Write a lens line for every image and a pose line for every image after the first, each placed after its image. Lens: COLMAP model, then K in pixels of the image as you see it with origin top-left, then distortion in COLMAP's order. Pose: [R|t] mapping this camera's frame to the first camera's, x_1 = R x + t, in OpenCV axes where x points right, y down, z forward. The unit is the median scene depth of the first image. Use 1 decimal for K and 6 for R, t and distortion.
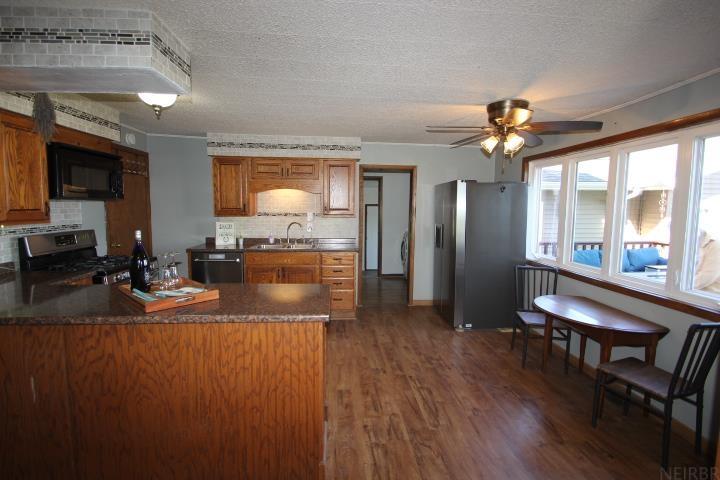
lens RADIAL K [[334.7, 0, 361.9], [0, 334.7, 235.1], [0, 0, 1]] dist [0.002435, -0.007364]
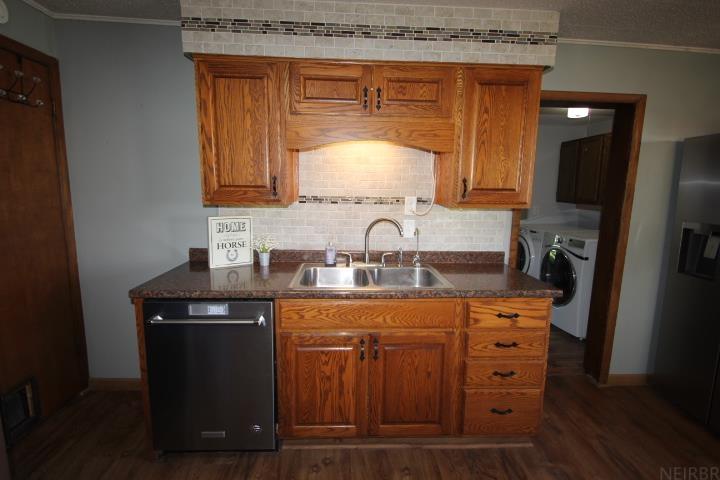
lens RADIAL K [[334.7, 0, 361.1], [0, 334.7, 234.6], [0, 0, 1]] dist [0.002435, -0.007364]
pose [[0.999493, 0.009932, -0.030258, -0.229975], [-0.008099, 0.998159, 0.060100, -0.046029], [0.030800, -0.059825, 0.997734, 0.584985]]
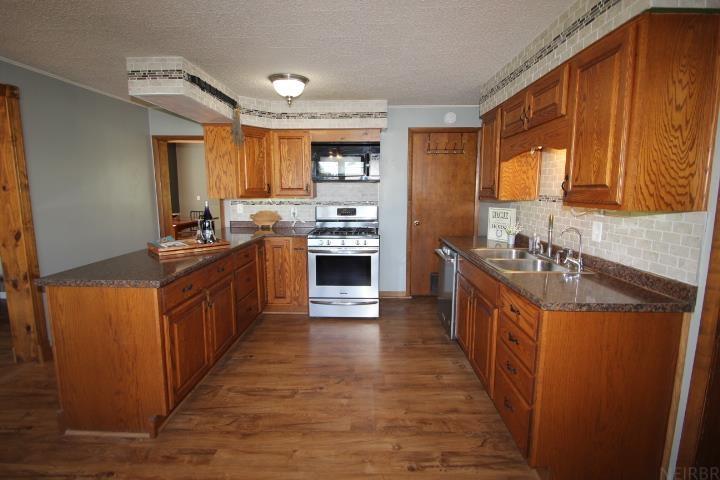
lens RADIAL K [[334.7, 0, 361.6], [0, 334.7, 234.8], [0, 0, 1]] dist [0.002435, -0.007364]
pose [[-0.096236, 0.122743, -0.987762, 0.324204], [-0.086150, 0.987616, 0.131118, -0.053657], [0.991623, 0.097714, -0.084470, 0.816398]]
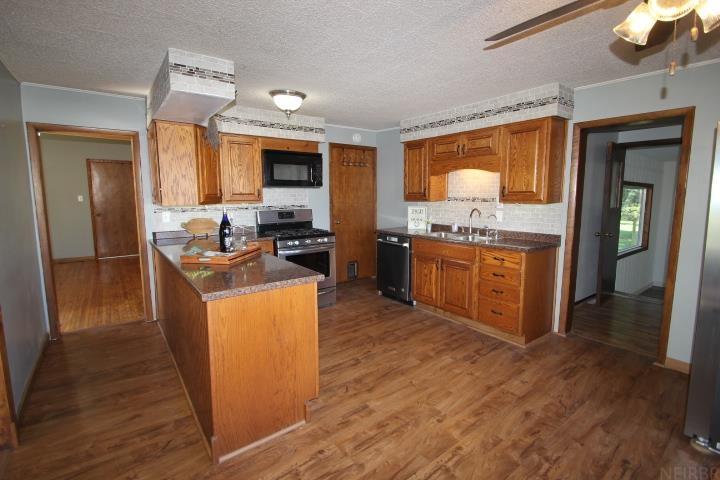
lens RADIAL K [[334.7, 0, 360.1], [0, 334.7, 235.0], [0, 0, 1]] dist [0.002435, -0.007364]
pose [[0.539511, 0.090629, -0.837087, 0.368292], [-0.061620, 0.995774, 0.068095, -0.013147], [0.839721, 0.014844, 0.542816, 0.324635]]
